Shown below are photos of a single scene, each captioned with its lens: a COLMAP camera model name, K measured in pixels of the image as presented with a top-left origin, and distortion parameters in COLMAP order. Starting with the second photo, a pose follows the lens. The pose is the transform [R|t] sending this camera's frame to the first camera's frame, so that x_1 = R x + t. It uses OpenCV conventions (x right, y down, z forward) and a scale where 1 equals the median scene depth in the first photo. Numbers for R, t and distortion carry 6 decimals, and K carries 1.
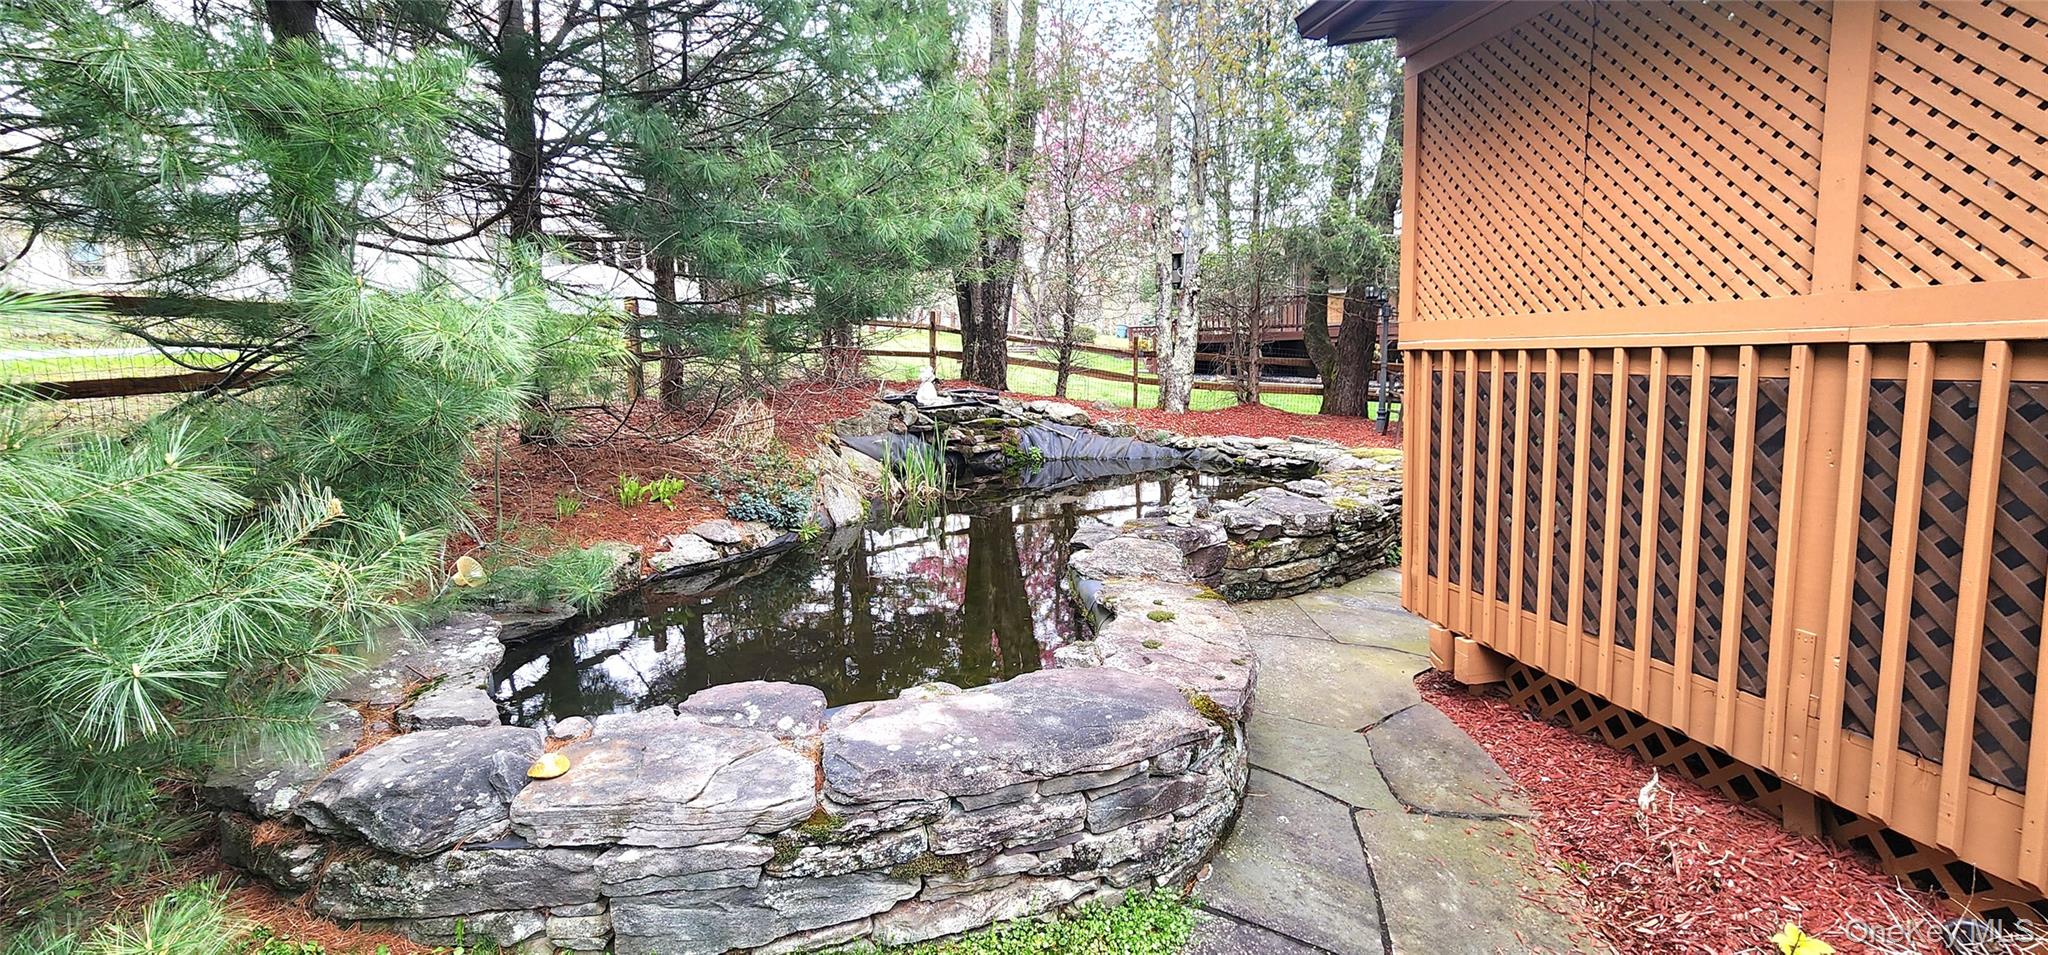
lens RADIAL K [[838.0, 0, 1032.7], [0, 838.0, 462.1], [0, 0, 1]] dist [0.000575, -0.000399]
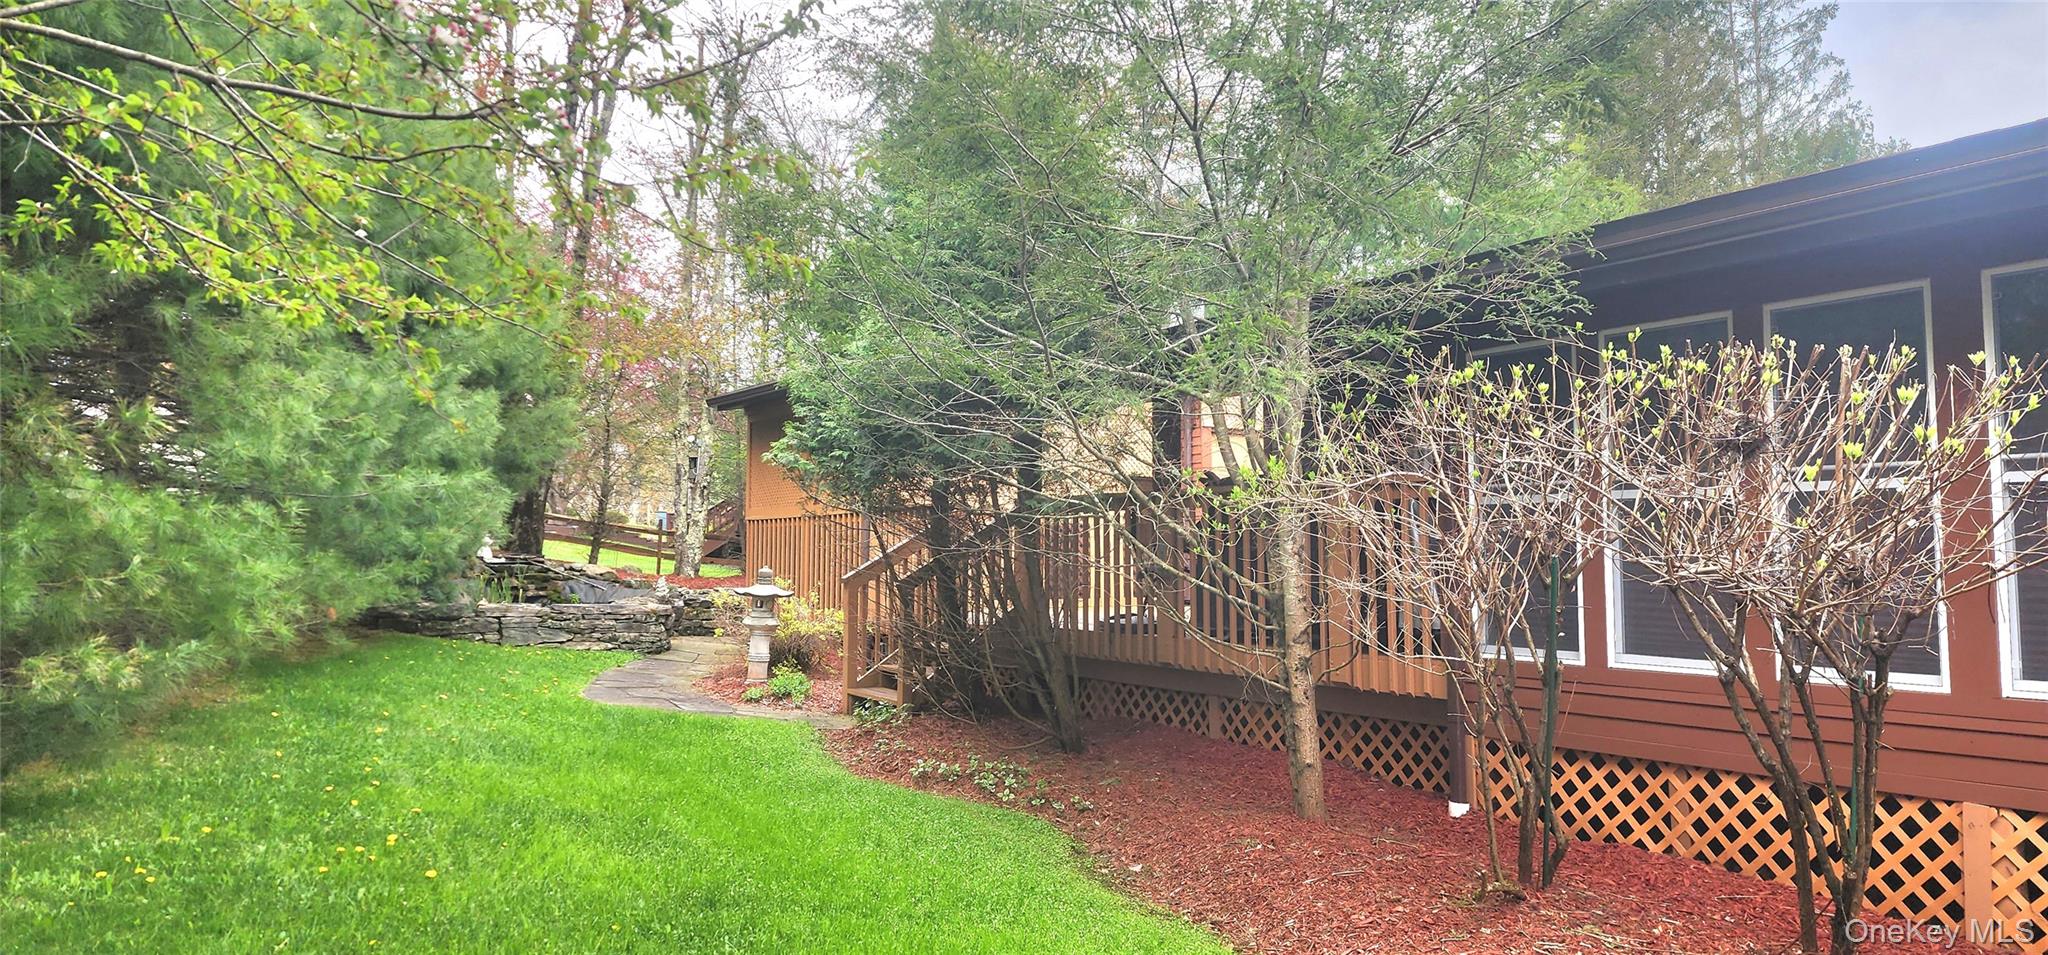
lens RADIAL K [[1368.0, 0, 1110.7], [0, 1368.0, 473.1], [0, 0, 1]] dist [0.000903, -0.000088]
pose [[0.915350, 0.052246, 0.399255, -0.140772], [0.026390, 0.981630, -0.188959, 0.335059], [-0.401793, 0.183500, 0.897157, -1.994265]]
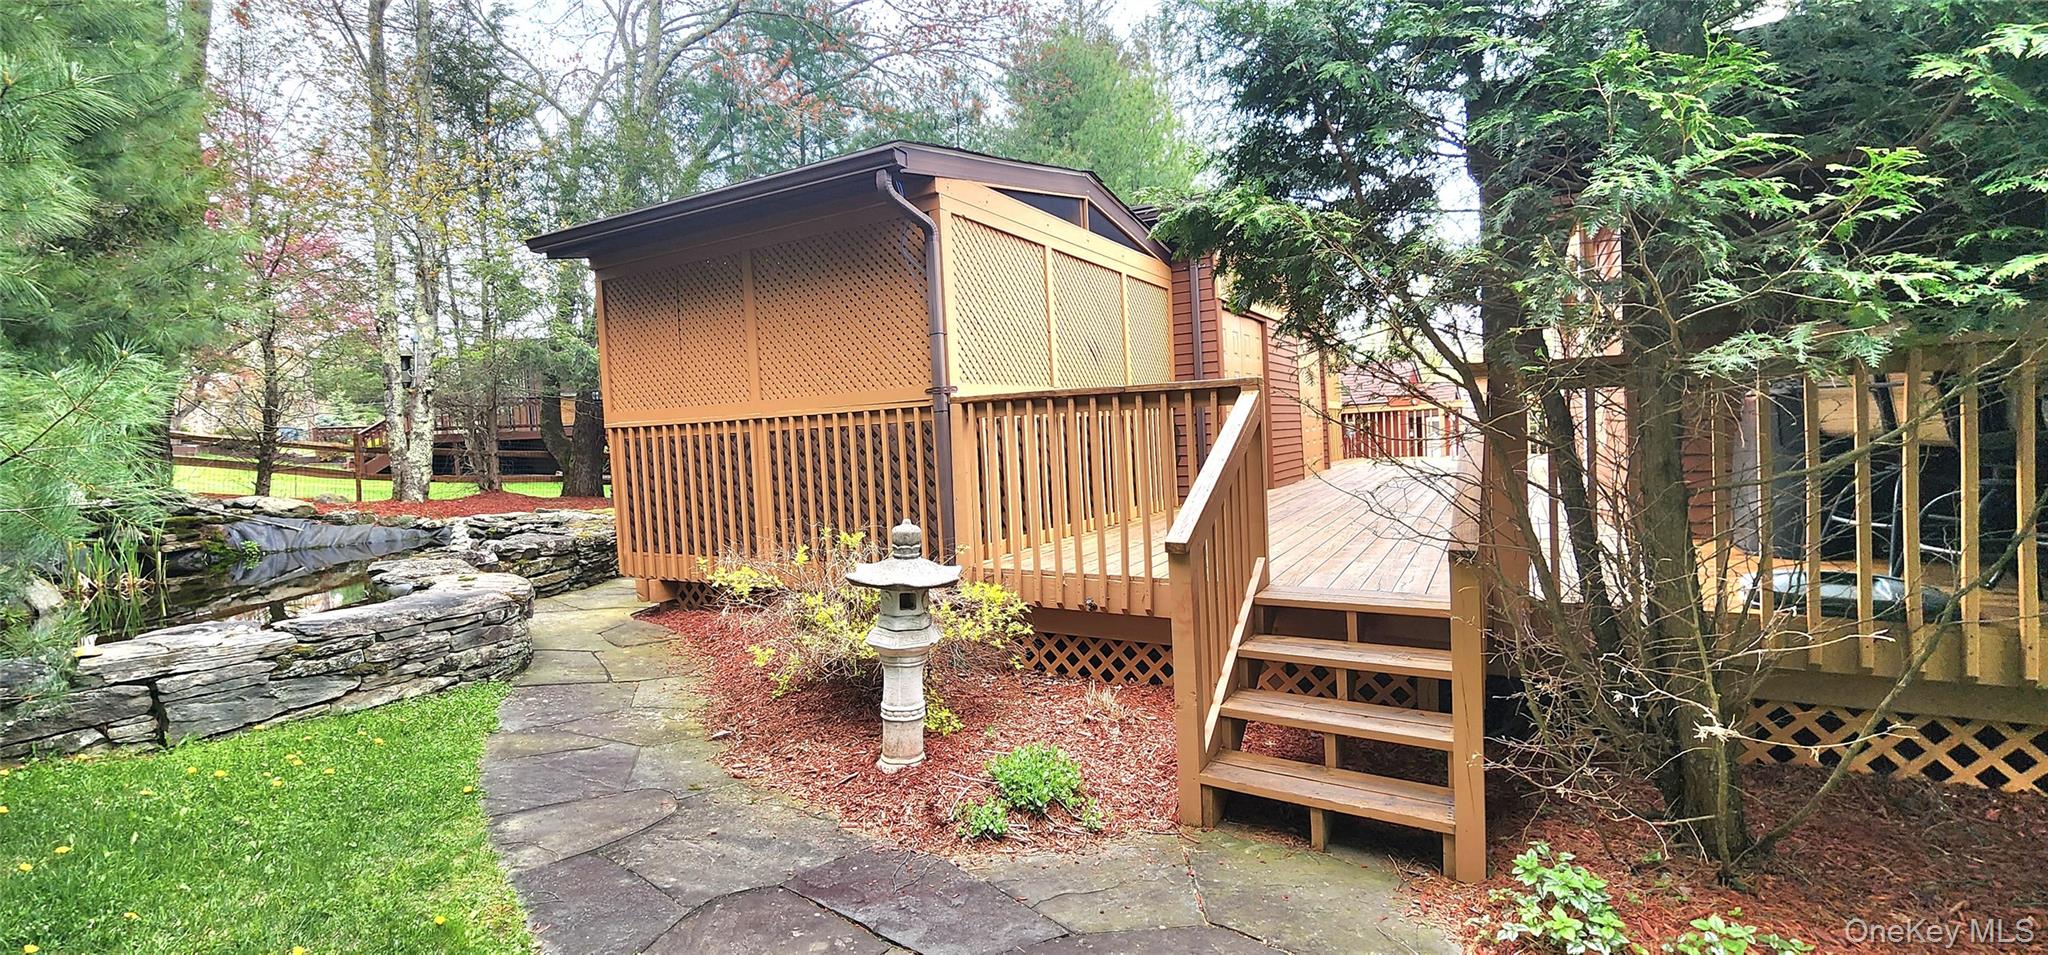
lens RADIAL K [[838.0, 0, 1032.7], [0, 838.0, 462.1], [0, 0, 1]] dist [0.000575, -0.000399]
pose [[0.664475, -0.029701, 0.746720, -0.170875], [0.121595, 0.990191, -0.068818, 0.100477], [-0.737352, 0.136525, 0.661569, -0.493190]]
